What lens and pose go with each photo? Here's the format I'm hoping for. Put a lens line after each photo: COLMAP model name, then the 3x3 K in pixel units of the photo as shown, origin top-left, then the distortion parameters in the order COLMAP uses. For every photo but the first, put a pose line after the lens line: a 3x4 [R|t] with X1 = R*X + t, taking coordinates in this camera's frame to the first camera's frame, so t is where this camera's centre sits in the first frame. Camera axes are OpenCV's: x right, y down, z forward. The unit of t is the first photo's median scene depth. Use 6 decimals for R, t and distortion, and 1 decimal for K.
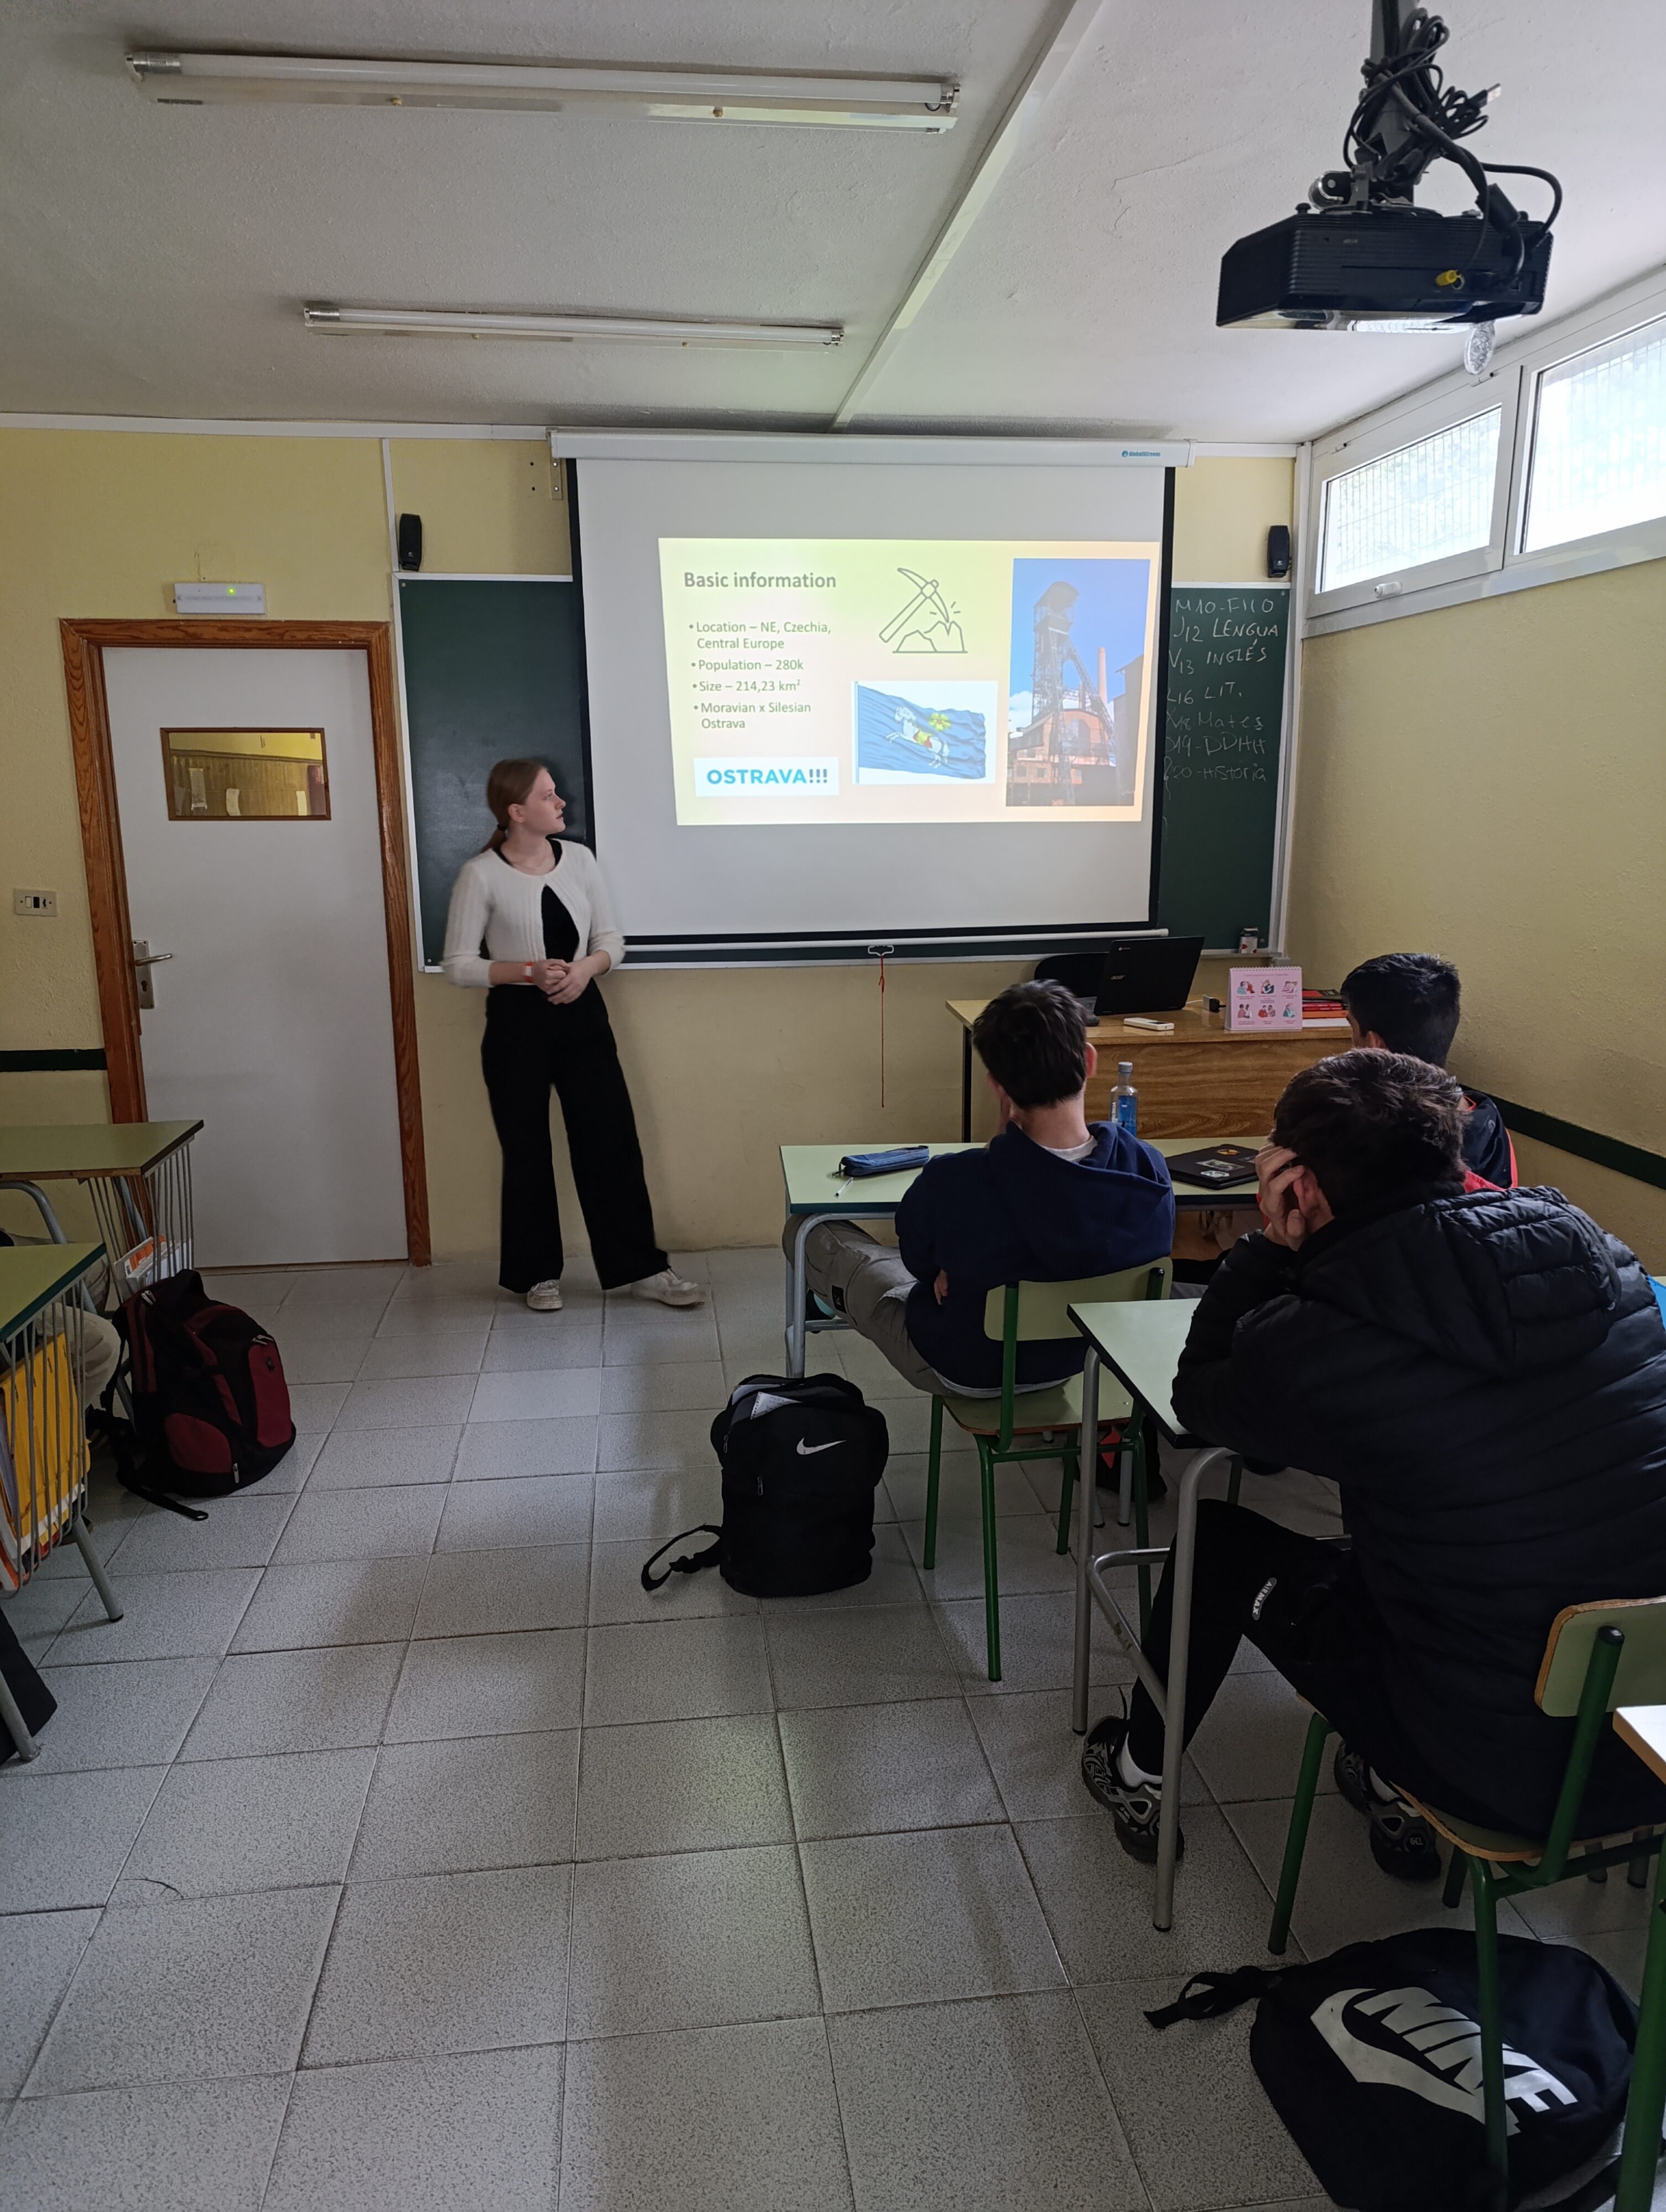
lens RADIAL K [[1508.2, 0, 843.1], [0, 1508.2, 1115.4], [0, 0, 1]] dist [0.026314, -0.029259]
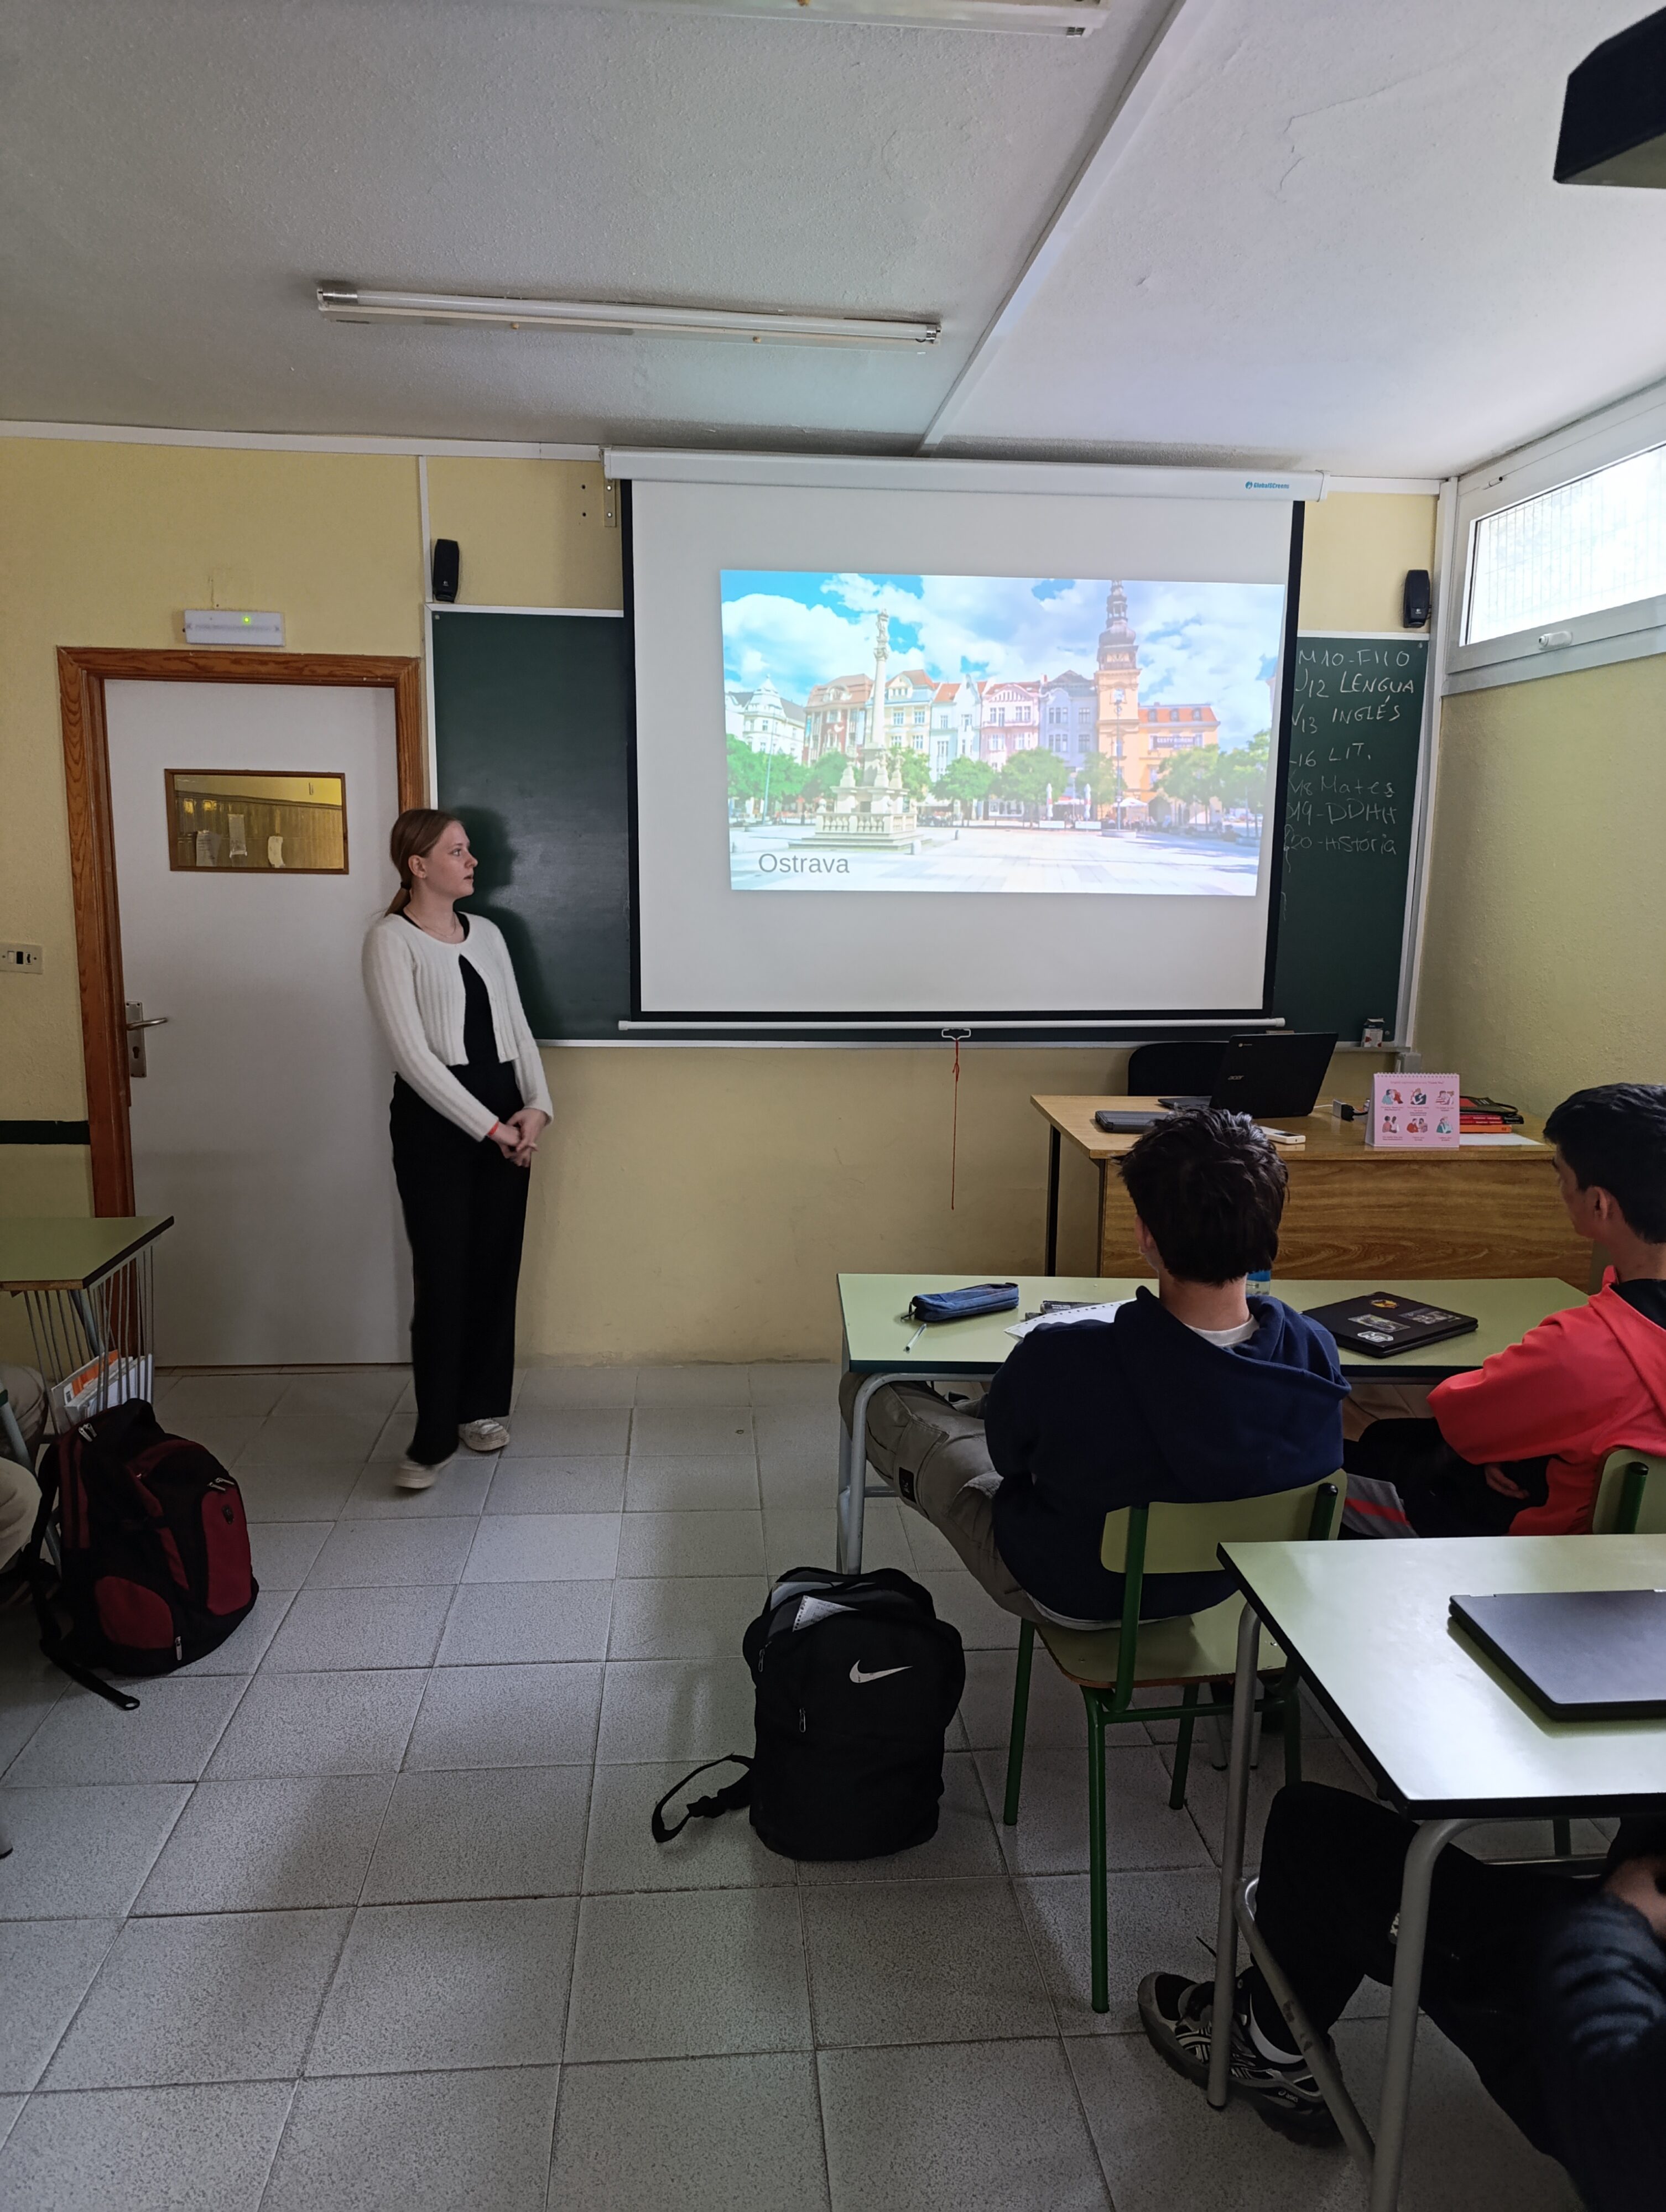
lens RADIAL K [[1508.2, 0, 847.8], [0, 1508.2, 1108.6], [0, 0, 1]] dist [0.026314, -0.029259]
pose [[0.999094, 0.028025, -0.032025, -0.013998], [-0.029336, 0.998719, -0.041222, -0.042831], [0.030828, 0.042124, 0.998637, 0.180947]]
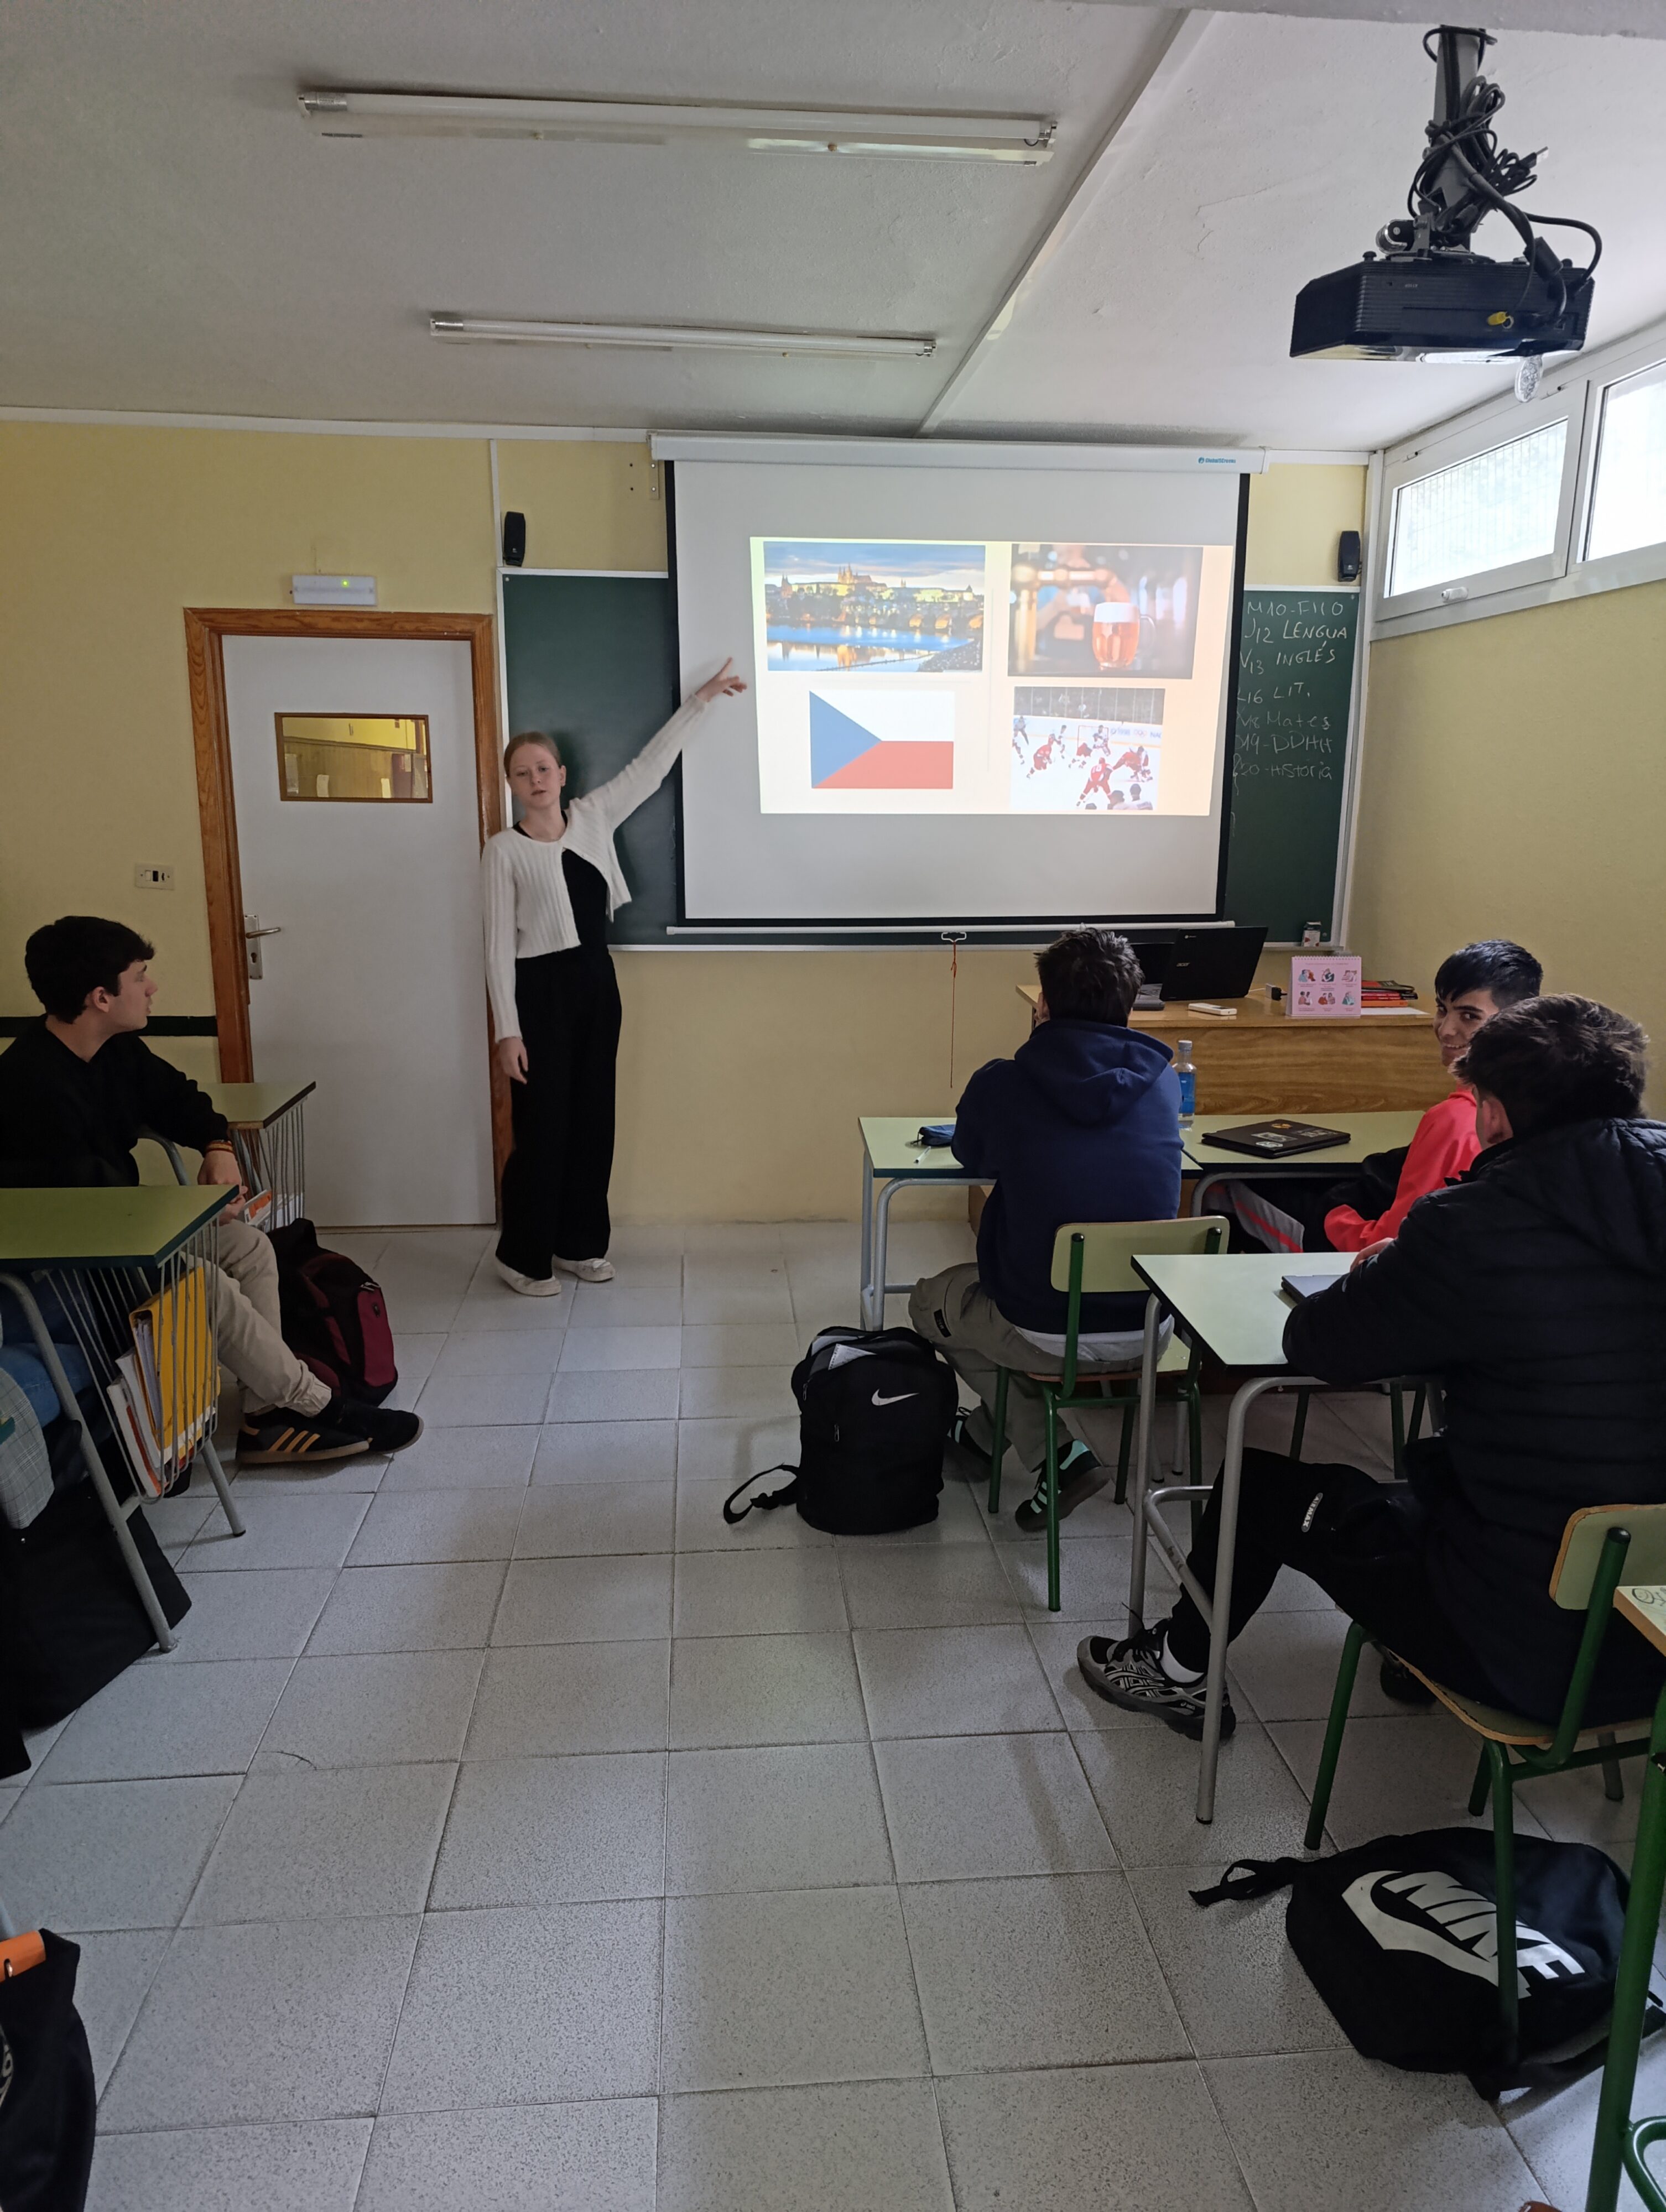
lens RADIAL K [[1508.2, 0, 856.9], [0, 1508.2, 1119.3], [0, 0, 1]] dist [0.026314, -0.029259]
pose [[0.999348, 0.021745, -0.028836, -0.014138], [-0.021640, 0.999758, 0.003930, 0.021588], [0.028914, -0.003303, 0.999576, -0.064064]]
